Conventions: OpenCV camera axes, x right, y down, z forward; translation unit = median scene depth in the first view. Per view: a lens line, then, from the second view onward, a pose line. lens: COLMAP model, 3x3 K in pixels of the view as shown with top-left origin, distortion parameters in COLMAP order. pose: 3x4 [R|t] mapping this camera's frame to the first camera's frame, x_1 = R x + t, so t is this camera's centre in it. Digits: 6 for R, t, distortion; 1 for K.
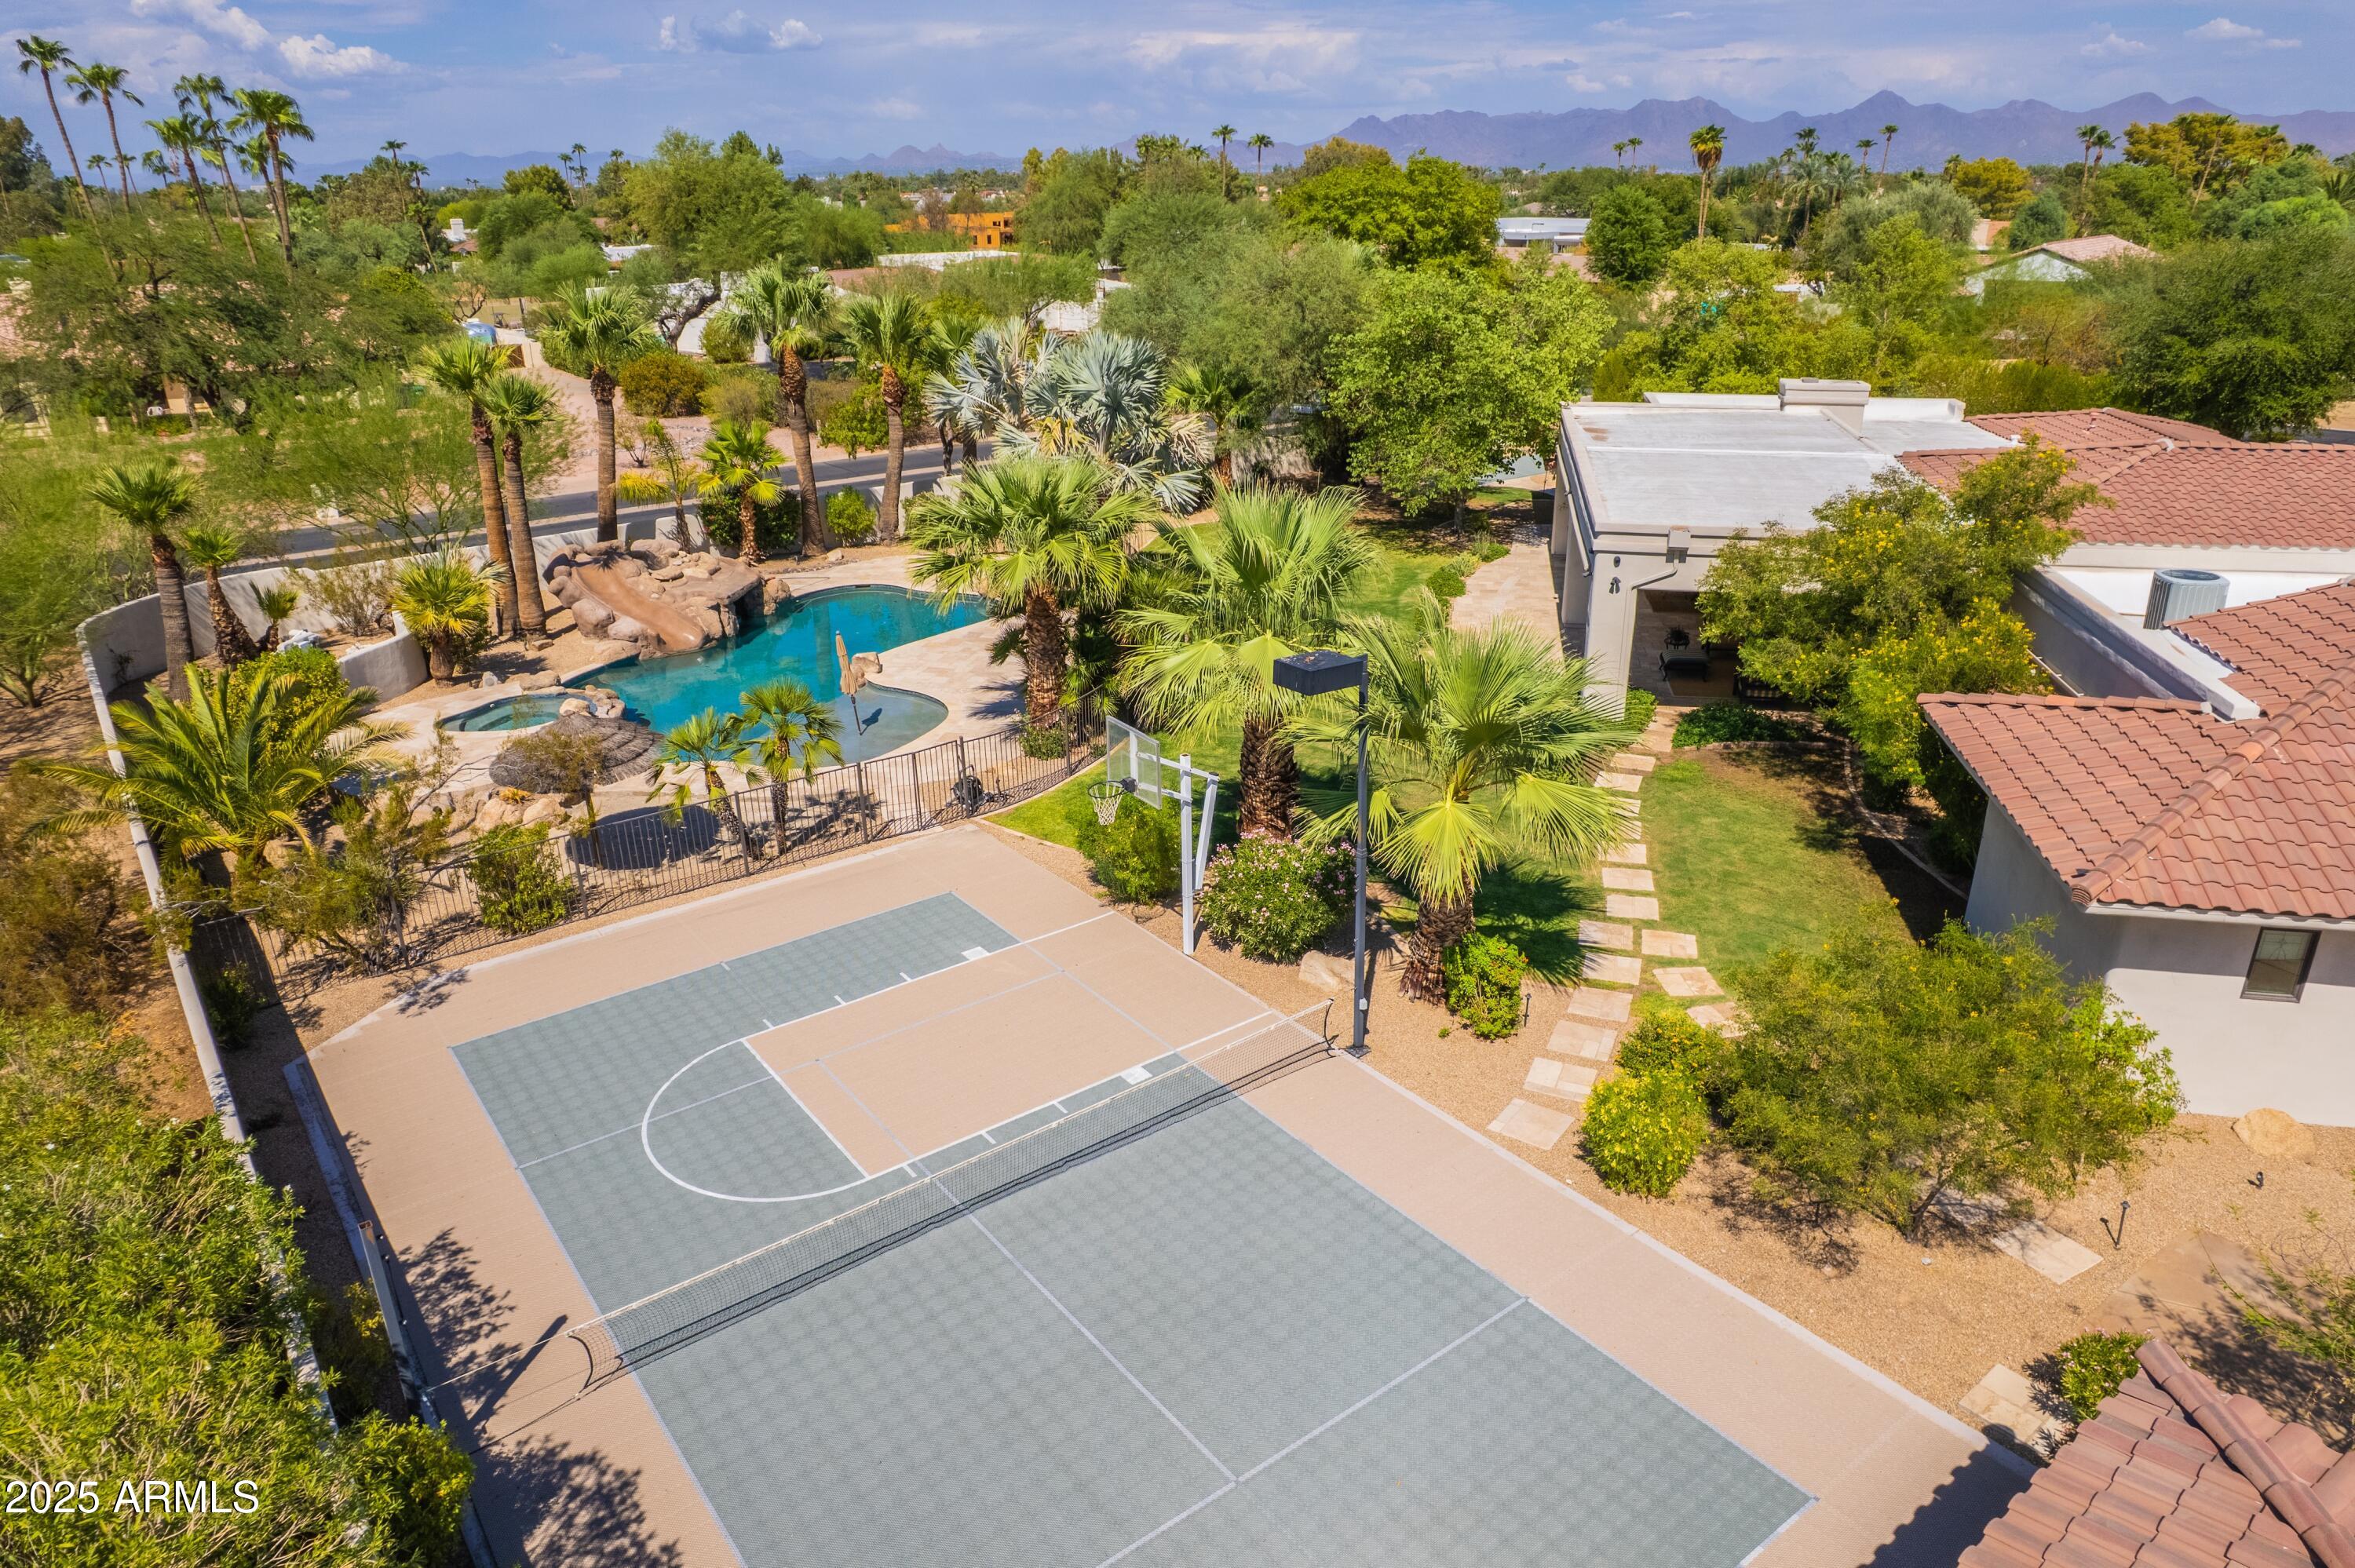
lens RADIAL K [[1513.9, 0, 1177.5], [0, 1513.9, 784.0], [0, 0, 1]] dist [-0.004073, -0.001029]
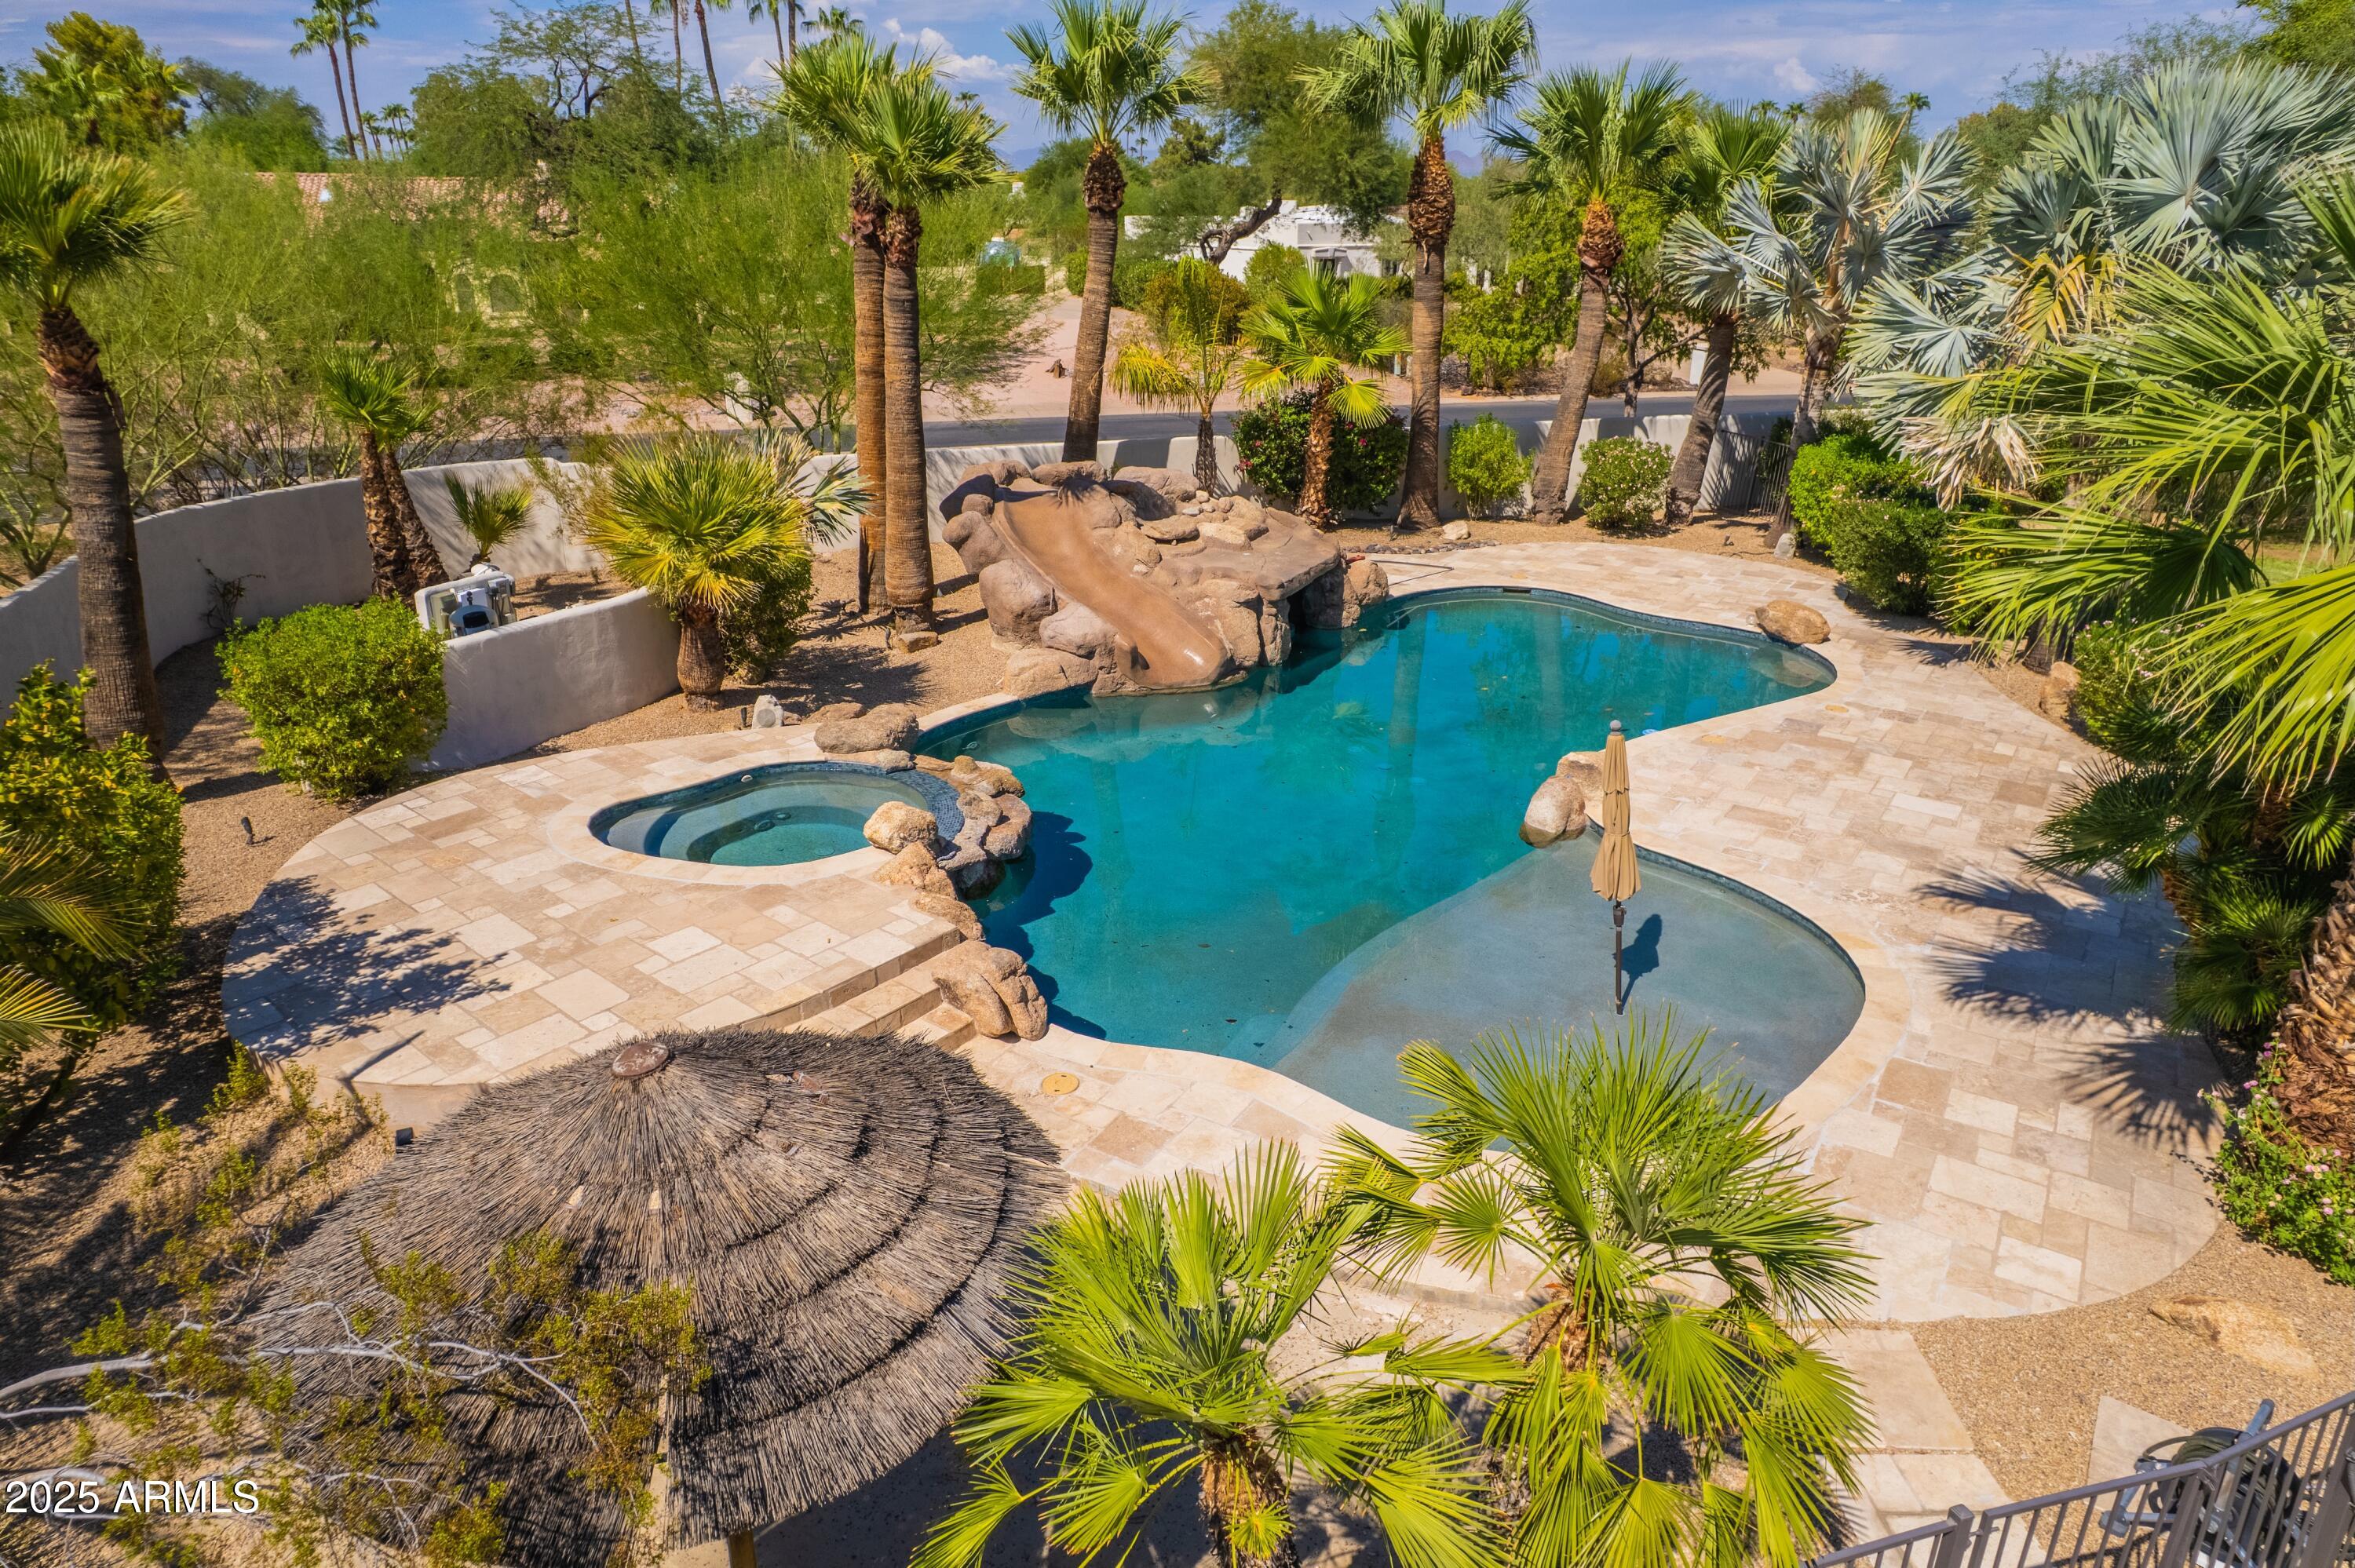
lens RADIAL K [[1513.9, 0, 1177.5], [0, 1513.9, 784.0], [0, 0, 1]] dist [-0.004073, -0.001029]
pose [[0.945817, 0.138633, -0.293619, -0.173323], [-0.140388, 0.989980, 0.015197, -0.061846], [0.292783, 0.026847, 0.955802, 0.516411]]
